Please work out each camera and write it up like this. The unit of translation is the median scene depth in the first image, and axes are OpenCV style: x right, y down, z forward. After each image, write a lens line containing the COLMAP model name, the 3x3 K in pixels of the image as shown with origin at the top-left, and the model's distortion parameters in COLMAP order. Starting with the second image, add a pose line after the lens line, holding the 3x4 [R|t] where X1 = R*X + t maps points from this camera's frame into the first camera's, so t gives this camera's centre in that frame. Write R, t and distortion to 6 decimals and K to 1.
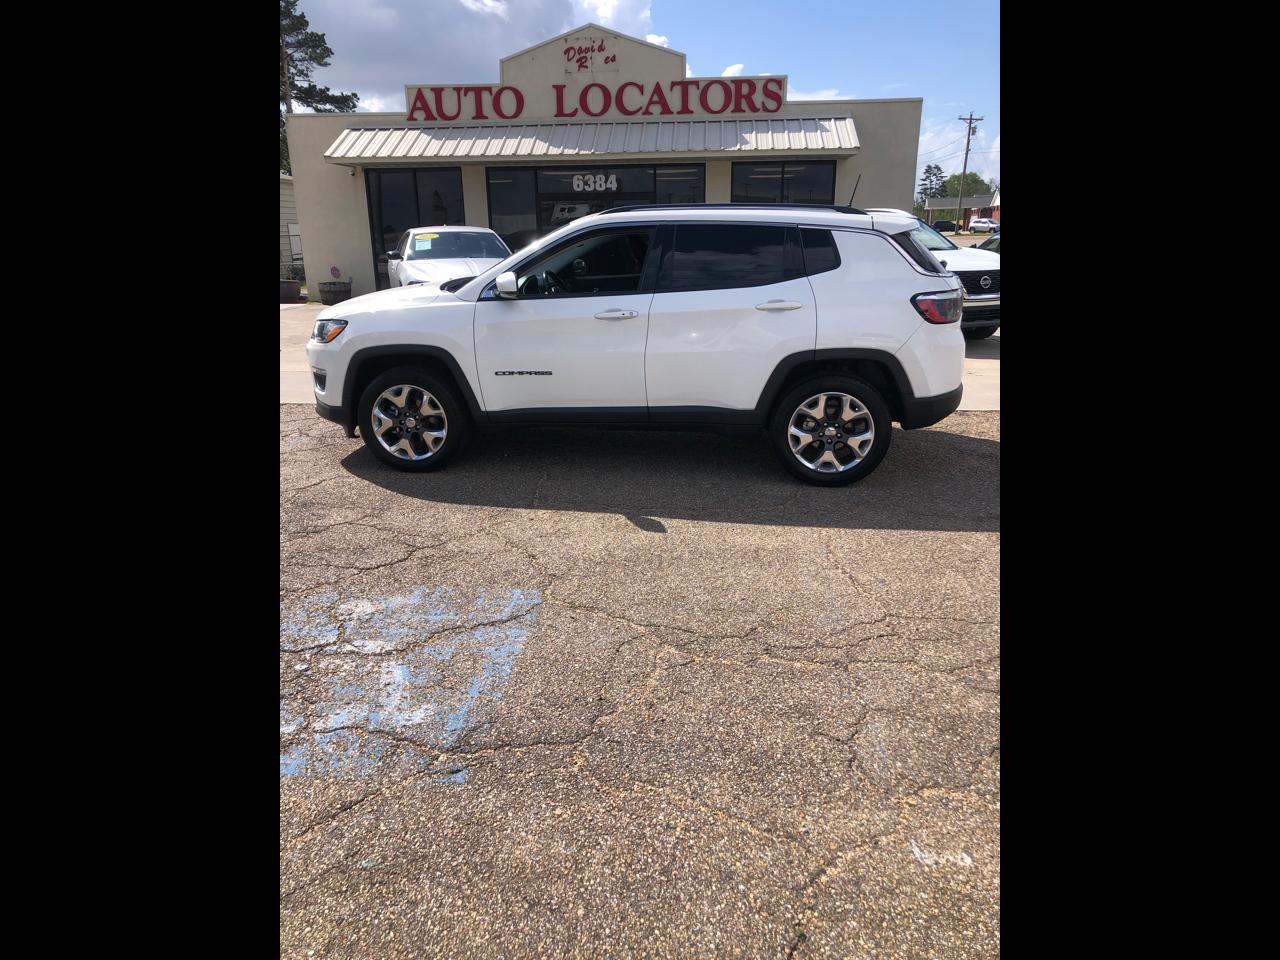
lens RADIAL K [[782.1, 0, 639.7], [0, 782.1, 462.4], [0, 0, 1]] dist [0.014971, -0.011355]
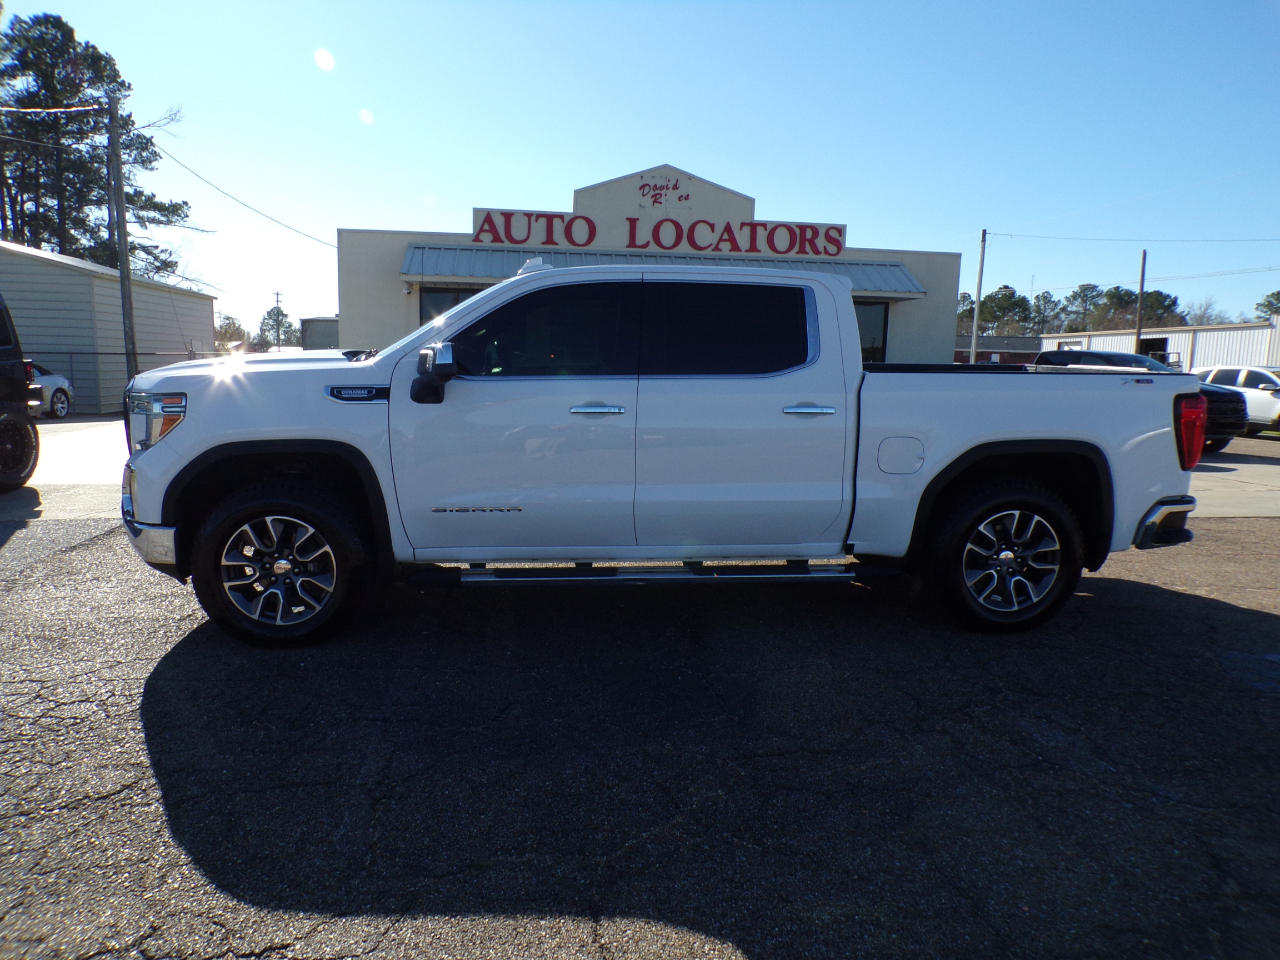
lens RADIAL K [[861.2, 0, 641.9], [0, 861.2, 484.1], [0, 0, 1]] dist [-0.017690, 0.010584]
pose [[0.974793, -0.000369, 0.223109, -0.337912], [0.033278, 0.989053, -0.143760, 0.016507], [-0.220613, 0.147561, 0.964135, -0.017146]]
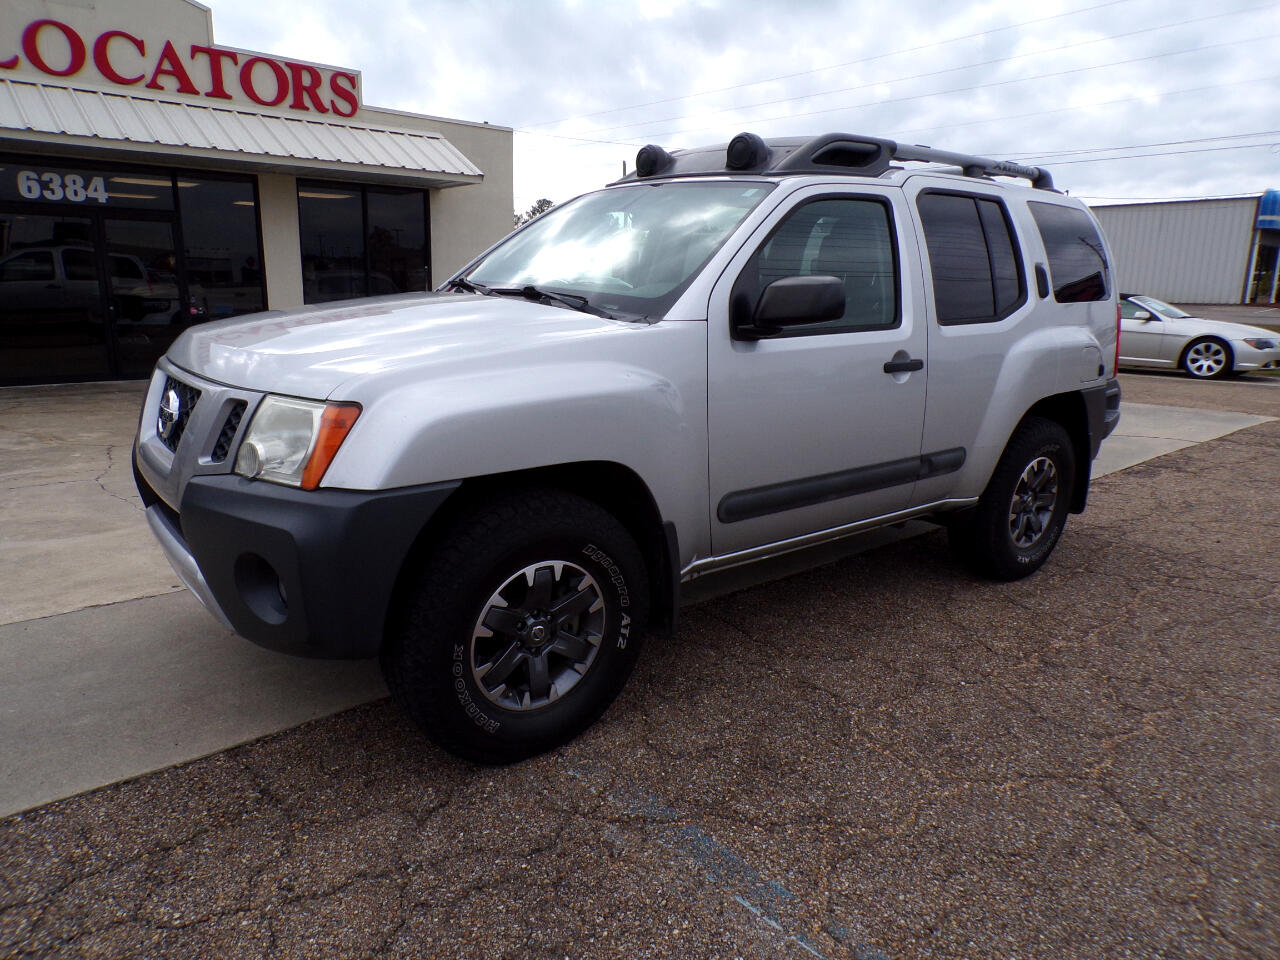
lens RADIAL K [[861.2, 0, 645.3], [0, 861.2, 482.3], [0, 0, 1]] dist [-0.017690, 0.010584]
pose [[0.688099, -0.141940, 0.711599, -0.254479], [0.186360, 0.982355, 0.015741, -0.070050], [-0.701277, 0.121783, 0.702410, 0.278697]]
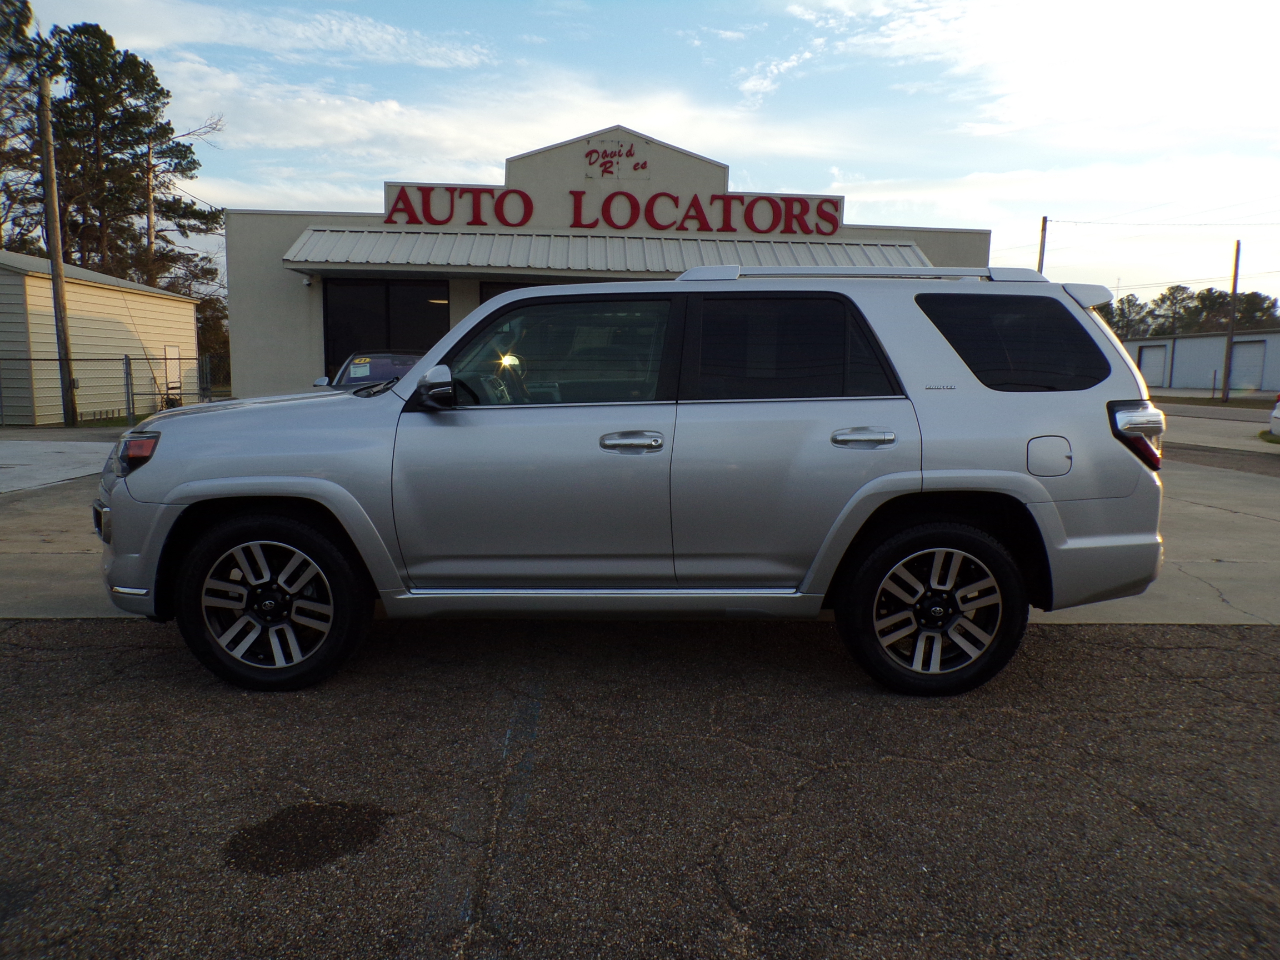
lens RADIAL K [[861.2, 0, 638.9], [0, 861.2, 490.8], [0, 0, 1]] dist [-0.017690, 0.010584]
pose [[0.989680, 0.008522, 0.143039, -0.165800], [0.012744, 0.989040, -0.147097, -0.032986], [-0.142725, 0.147402, 0.978725, 0.146830]]
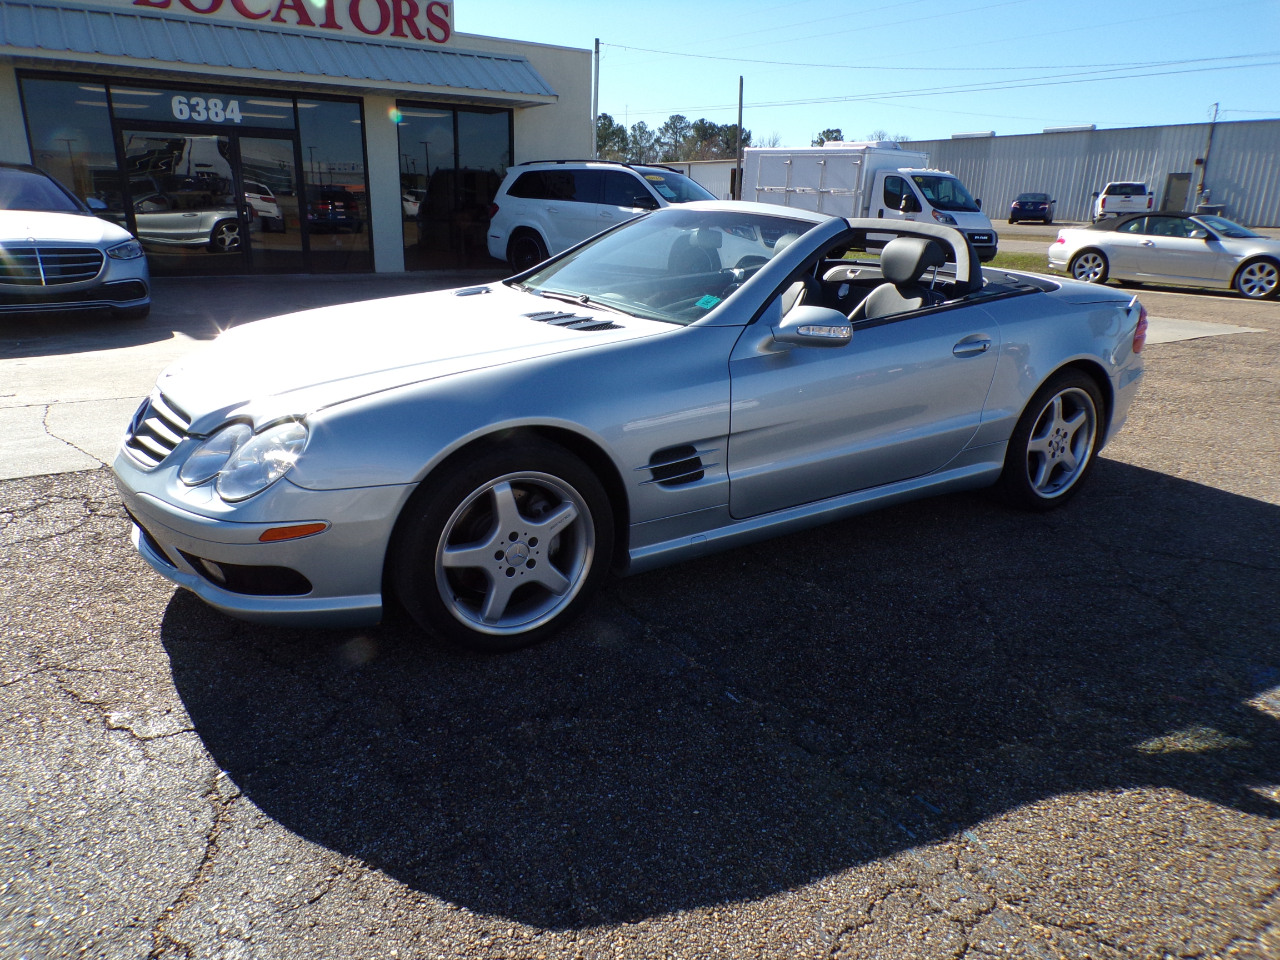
lens RADIAL K [[861.2, 0, 638.7], [0, 861.2, 488.6], [0, 0, 1]] dist [-0.017690, 0.010584]
pose [[0.792085, -0.164656, 0.587783, -0.269963], [0.143685, 0.986168, 0.082630, -0.026735], [-0.593258, 0.019005, 0.804788, 0.155469]]
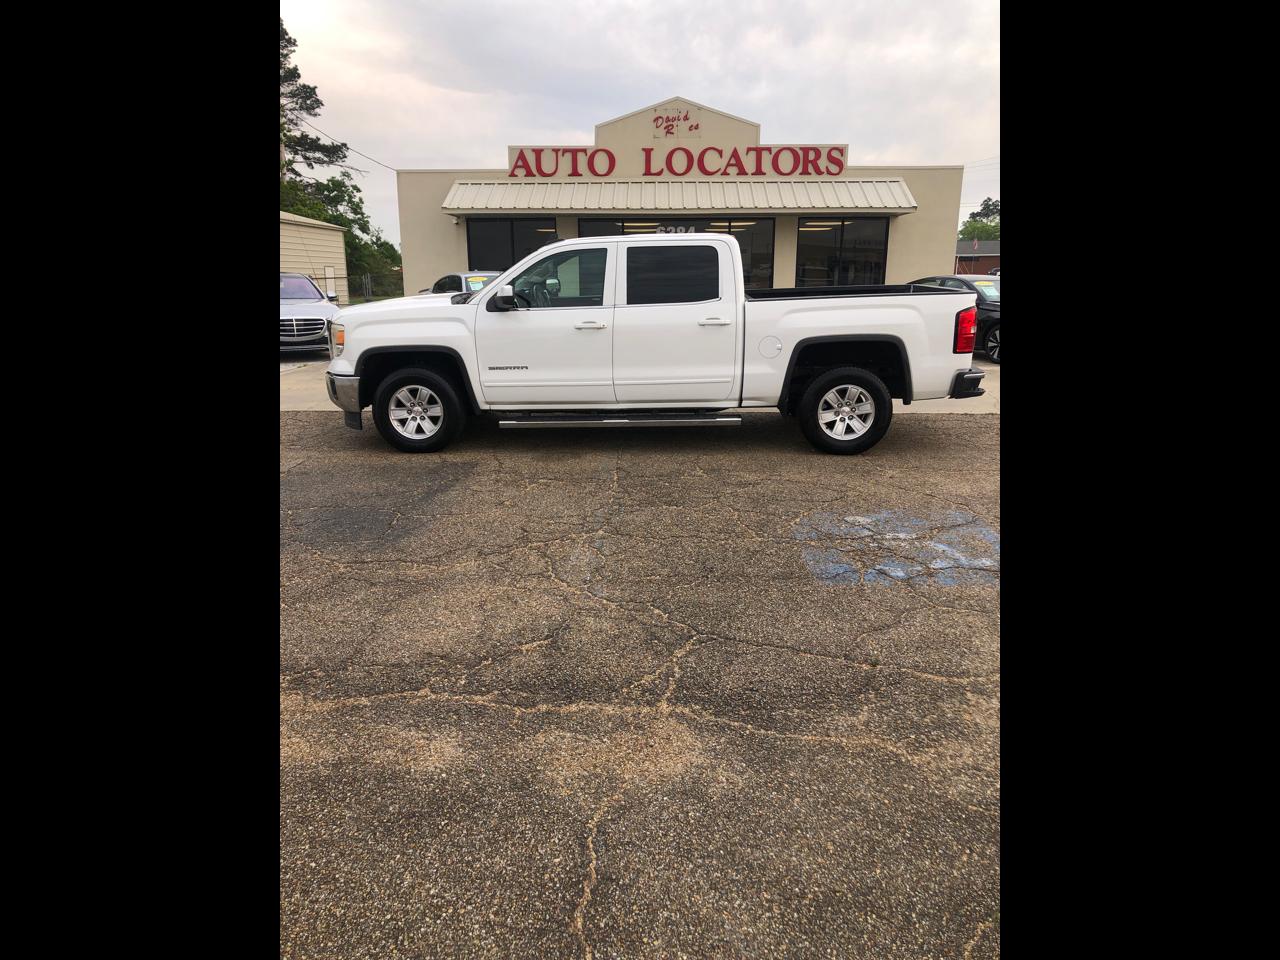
lens RADIAL K [[782.1, 0, 637.9], [0, 782.1, 461.7], [0, 0, 1]] dist [0.014971, -0.011355]
pose [[0.998342, -0.004226, 0.057403, -0.183698], [0.007461, 0.998388, -0.056263, 0.033252], [-0.057073, 0.056598, 0.996764, -0.100331]]
